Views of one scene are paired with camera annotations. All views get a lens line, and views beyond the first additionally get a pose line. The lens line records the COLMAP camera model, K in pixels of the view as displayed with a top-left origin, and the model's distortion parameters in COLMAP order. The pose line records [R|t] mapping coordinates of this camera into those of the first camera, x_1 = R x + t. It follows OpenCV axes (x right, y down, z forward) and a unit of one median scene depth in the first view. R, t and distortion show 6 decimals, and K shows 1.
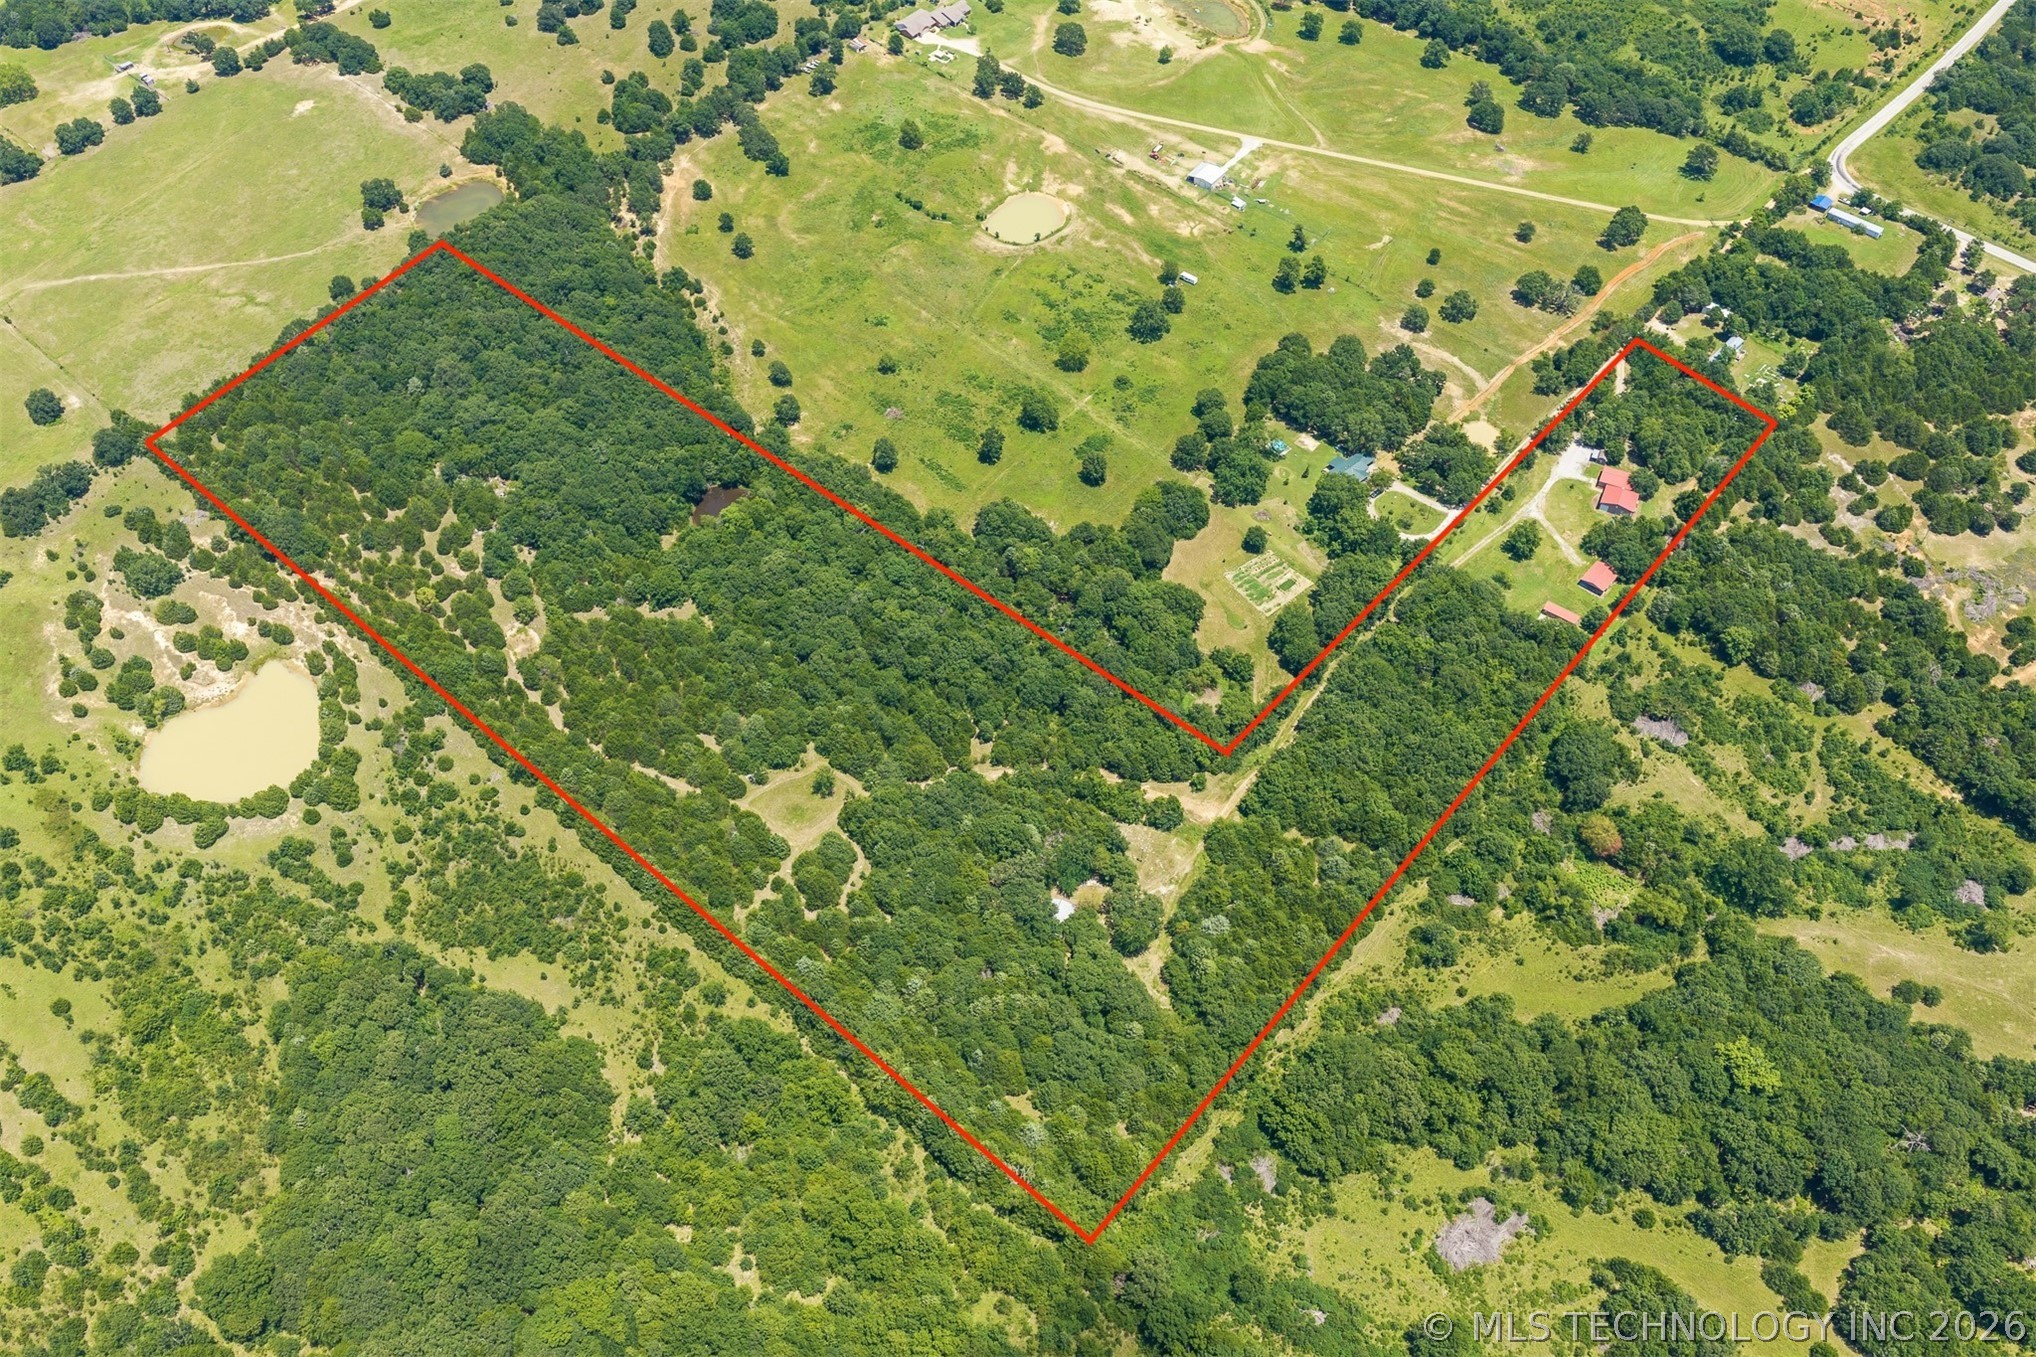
lens RADIAL K [[1678.8, 0, 1025.2], [0, 1678.8, 681.0], [0, 0, 1]] dist [0.025638, -0.036567]
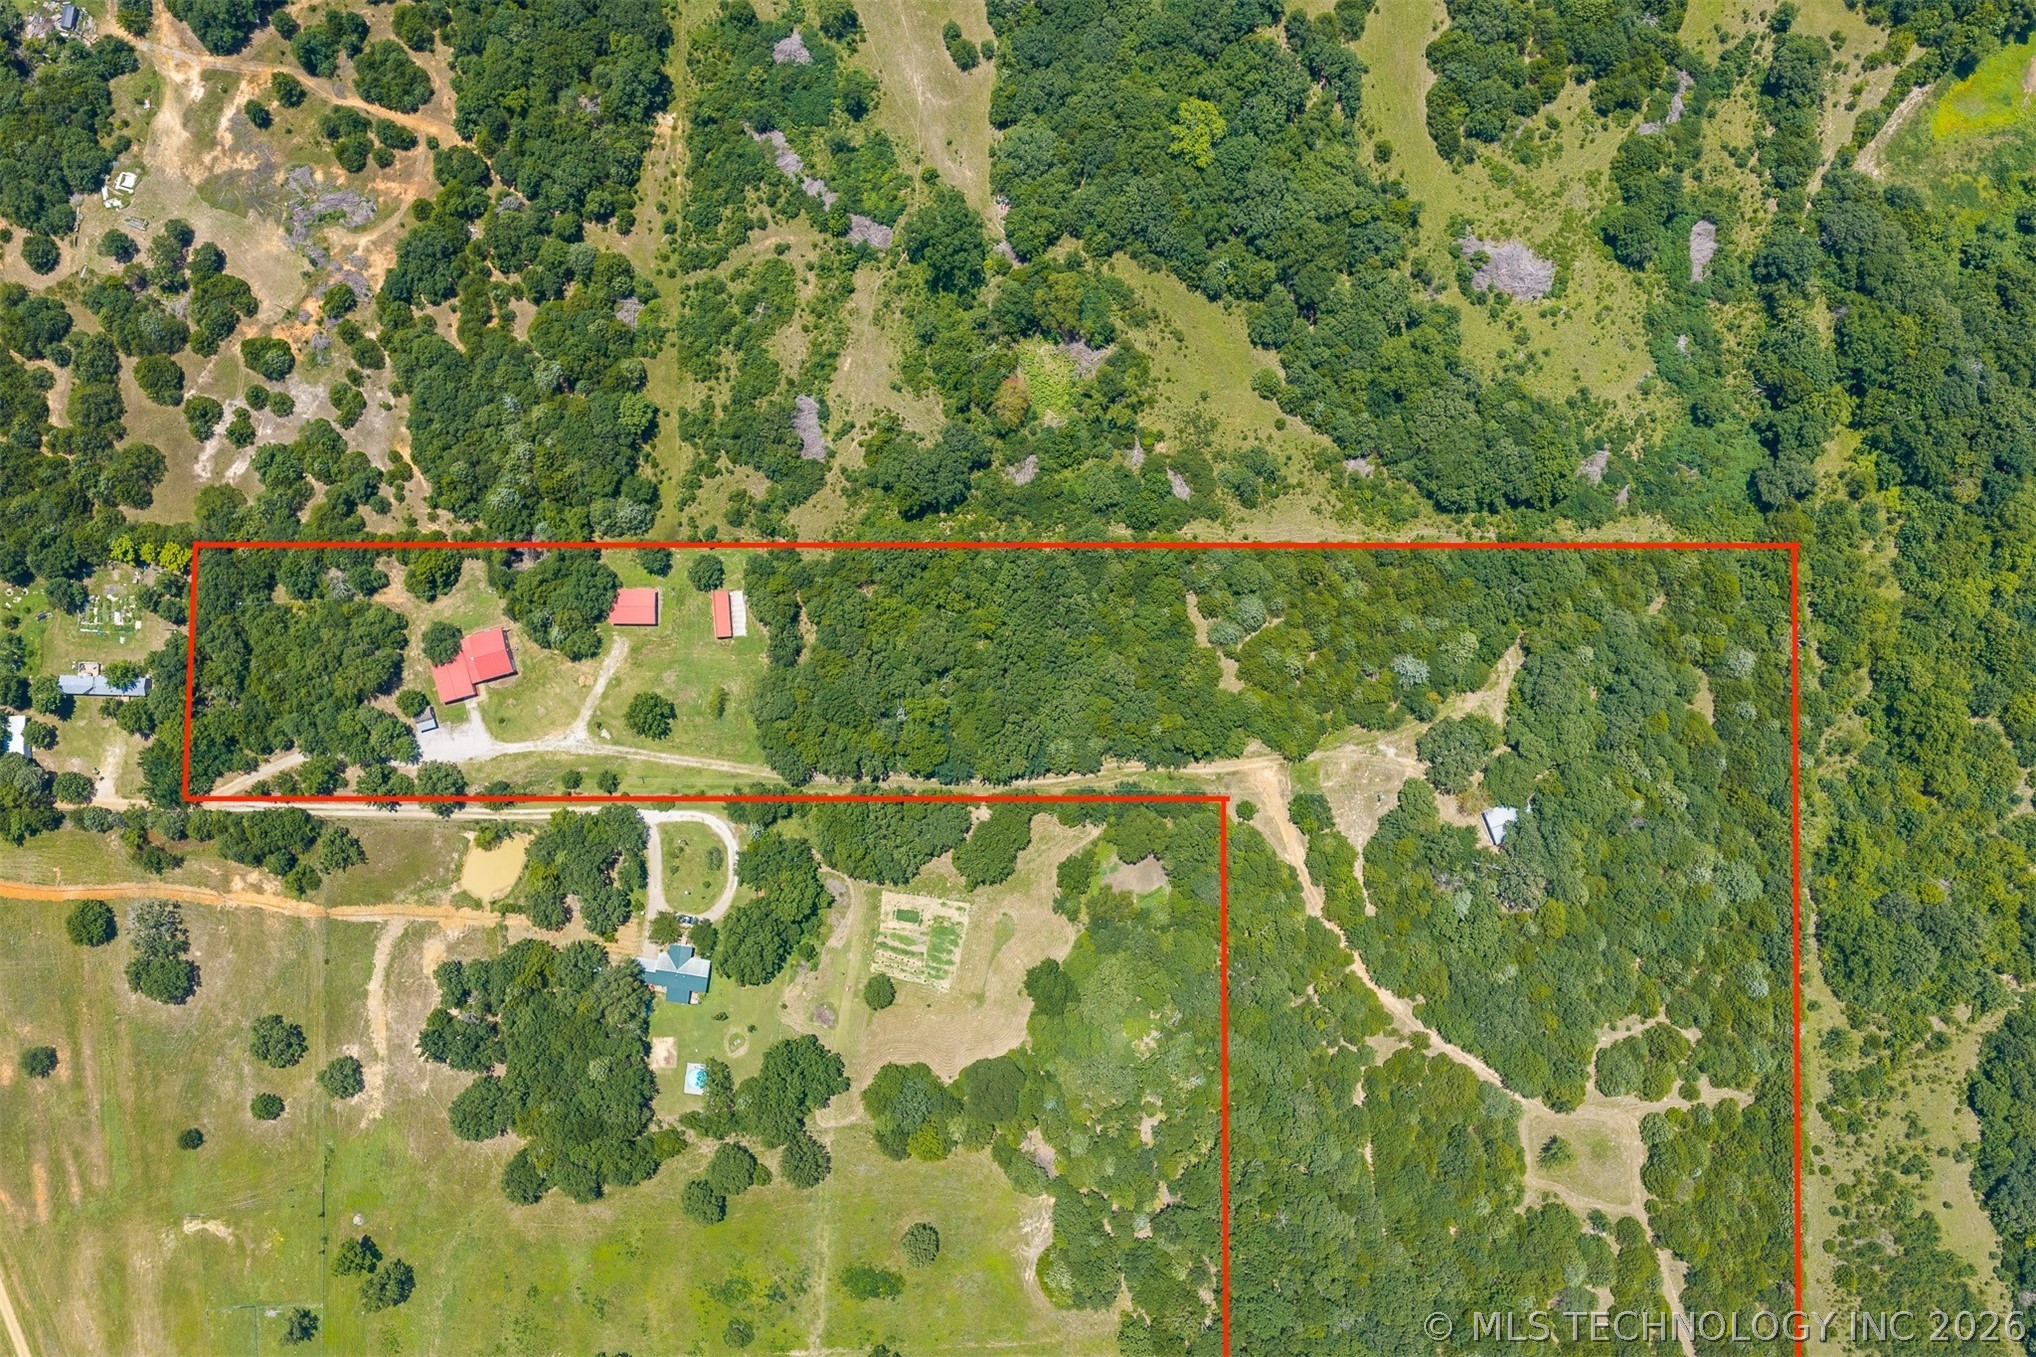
lens RADIAL K [[1678.8, 0, 1020.7], [0, 1678.8, 686.3], [0, 0, 1]] dist [0.025638, -0.036567]
pose [[-0.649788, -0.760013, 0.012458, 0.202746], [0.593730, -0.497252, 0.632633, -0.476809], [-0.474615, 0.418474, 0.774352, 0.368812]]
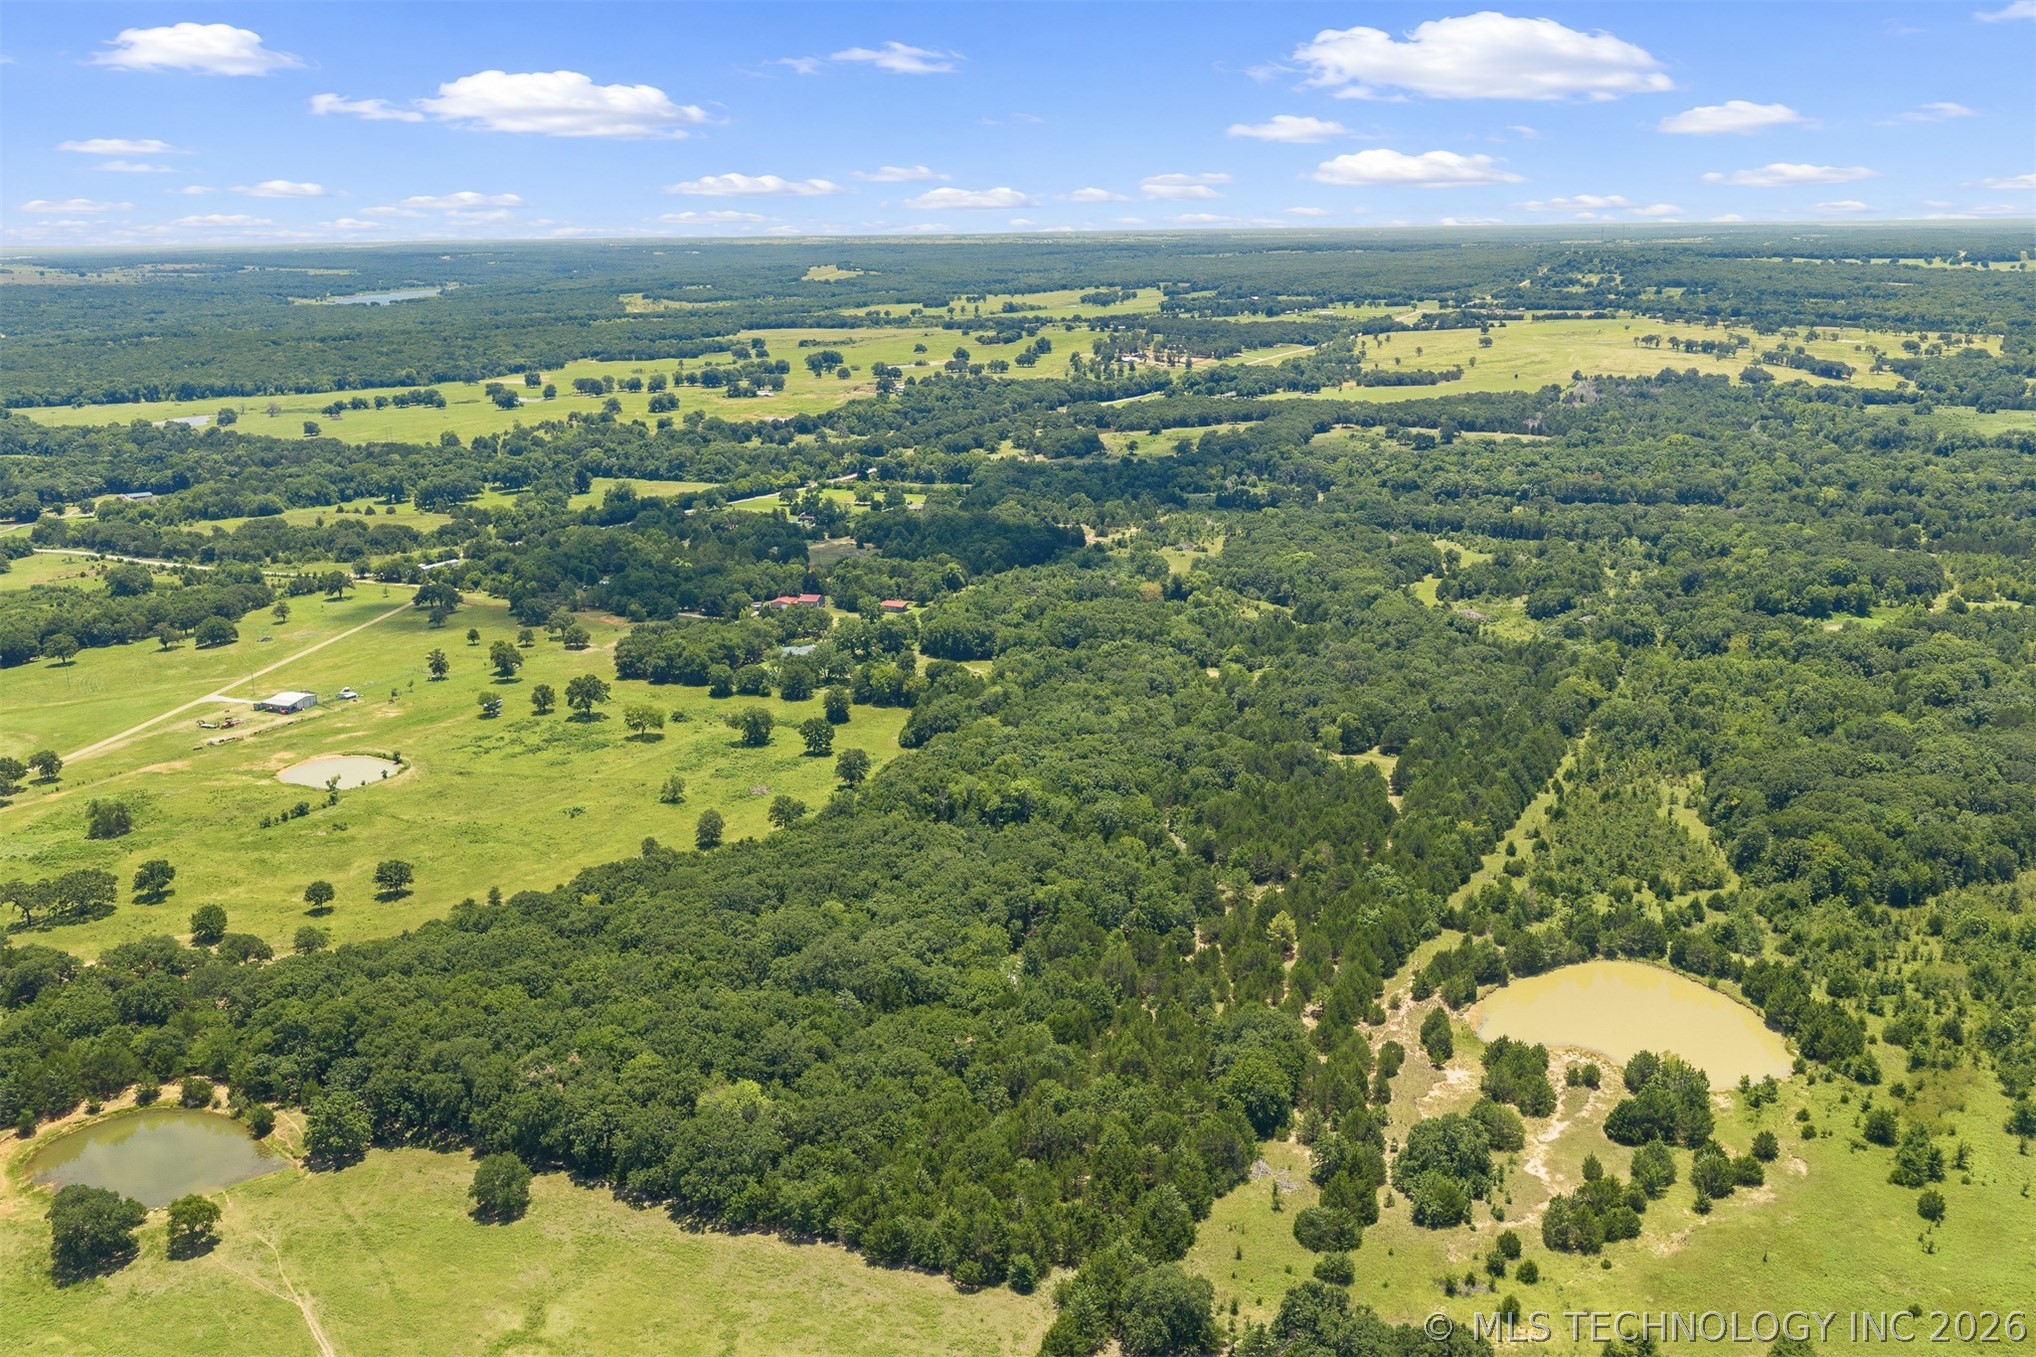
lens RADIAL K [[1678.8, 0, 1030.0], [0, 1678.8, 684.1], [0, 0, 1]] dist [0.025638, -0.036567]
pose [[-0.241260, -0.250413, 0.937596, -0.939364], [0.756801, 0.556237, 0.343298, -0.410981], [-0.607492, 0.792398, 0.055315, 0.965563]]
